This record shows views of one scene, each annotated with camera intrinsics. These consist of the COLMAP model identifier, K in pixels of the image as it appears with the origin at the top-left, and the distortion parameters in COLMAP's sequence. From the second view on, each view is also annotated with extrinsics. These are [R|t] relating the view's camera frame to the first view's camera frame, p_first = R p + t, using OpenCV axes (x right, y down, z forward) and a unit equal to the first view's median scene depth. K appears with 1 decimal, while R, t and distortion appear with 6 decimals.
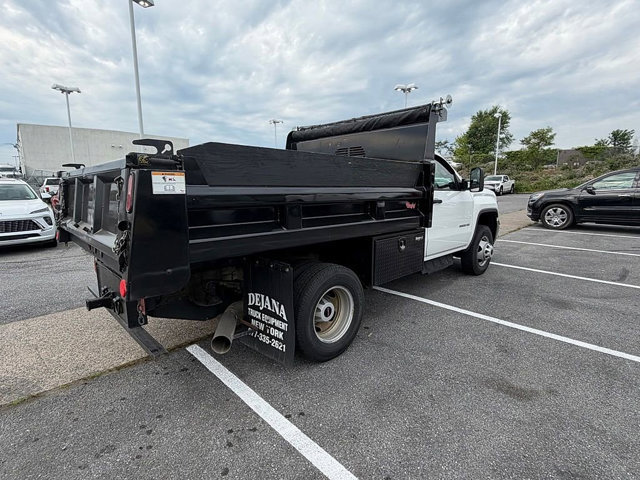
lens RADIAL K [[331.9, 0, 328.5], [0, 331.9, 236.8], [0, 0, 1]] dist [0.001722, -0.000815]
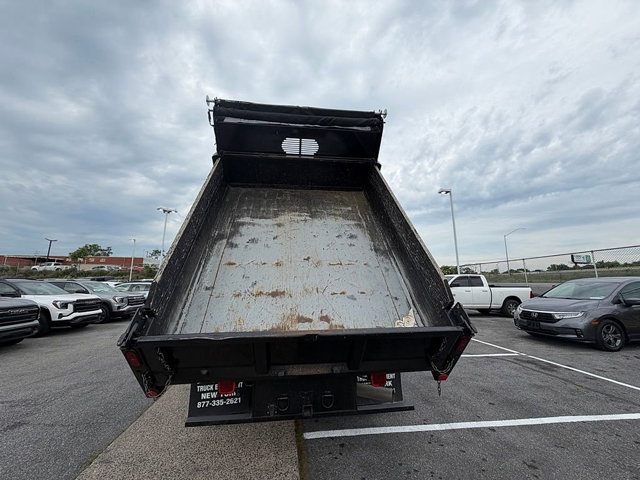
lens RADIAL K [[253.6, 0, 320.1], [0, 253.6, 246.1], [0, 0, 1]] dist [-0.000045, 0.000464]
pose [[0.598511, 0.123777, 0.791495, -0.072077], [0.123439, 0.961944, -0.243775, -0.004899], [-0.791547, 0.243603, 0.560455, 0.019823]]
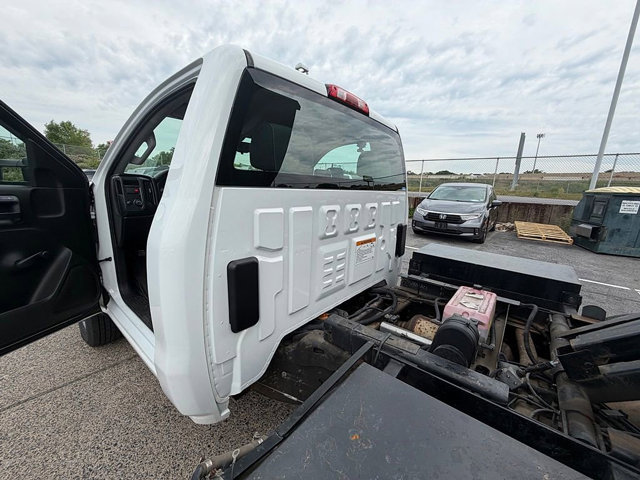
lens RADIAL K [[252.8, 0, 321.4], [0, 252.8, 244.2], [0, 0, 1]] dist [0.006186, -0.000544]
pose [[-0.109509, -0.222397, 0.968786, -0.019668], [0.116124, 0.965112, 0.234680, -0.015747], [-0.987179, 0.138199, -0.079863, 0.101337]]
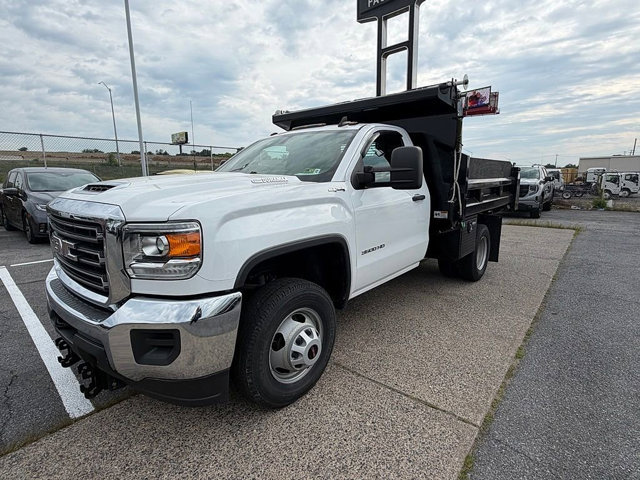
lens RADIAL K [[331.9, 0, 319.8], [0, 331.9, 245.5], [0, 0, 1]] dist [0.001722, -0.000815]
pose [[-0.995897, 0.027990, -0.086059, 0.027964], [-0.004006, 0.936396, 0.350922, -0.027966], [0.090407, 0.349827, -0.932442, 0.179306]]
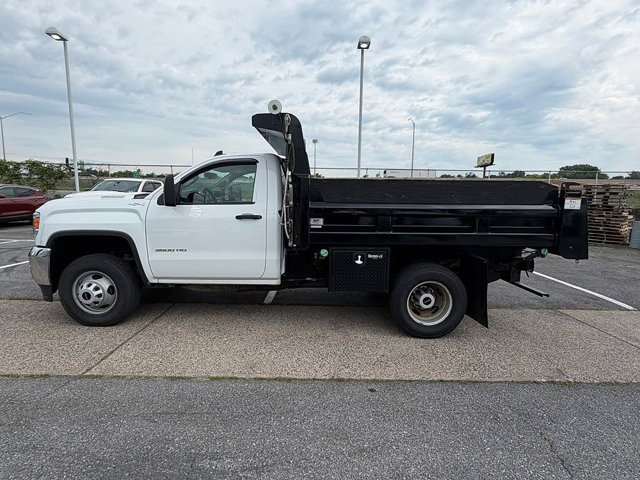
lens RADIAL K [[331.9, 0, 320.7], [0, 331.9, 251.3], [0, 0, 1]] dist [0.001722, -0.000815]
pose [[-0.722941, -0.118537, 0.680665, -0.060299], [0.093382, 0.959369, 0.266255, -0.024258], [-0.684570, 0.256048, -0.682498, 0.156130]]
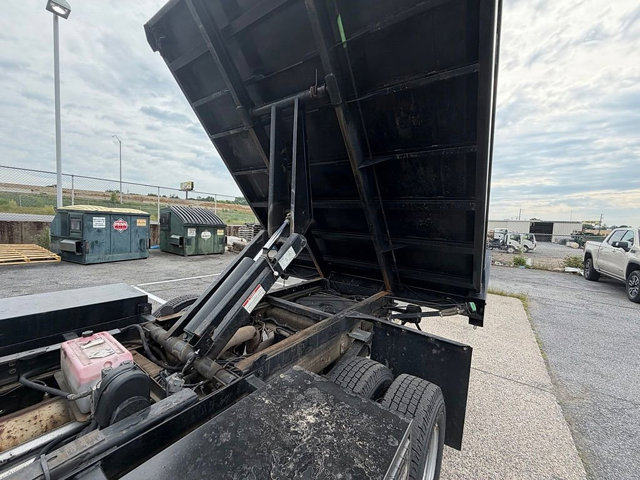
lens RADIAL K [[252.8, 0, 319.3], [0, 252.8, 240.2], [0, 0, 1]] dist [0.006186, -0.000544]
pose [[-0.983882, -0.035961, -0.175165, -0.013273], [-0.074241, 0.973304, 0.217182, -0.018833], [0.162679, 0.226686, -0.960286, 0.108672]]
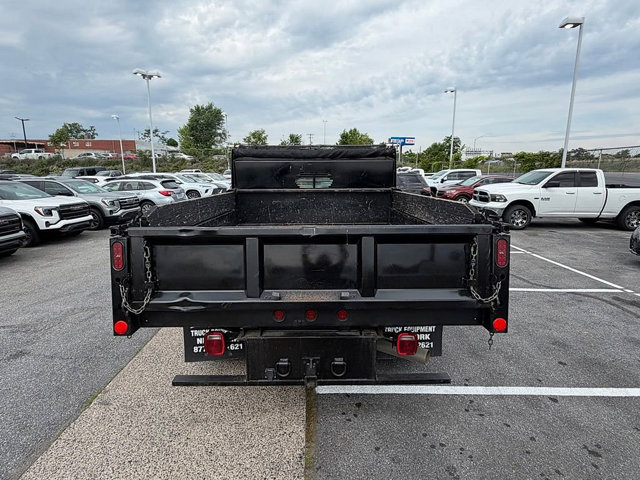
lens RADIAL K [[331.9, 0, 320.7], [0, 331.9, 241.2], [0, 0, 1]] dist [0.001722, -0.000815]
pose [[0.691375, -0.142083, 0.708388, -0.064813], [0.111343, 0.989713, 0.089839, -0.011920], [-0.713865, 0.016761, 0.700083, 0.019033]]
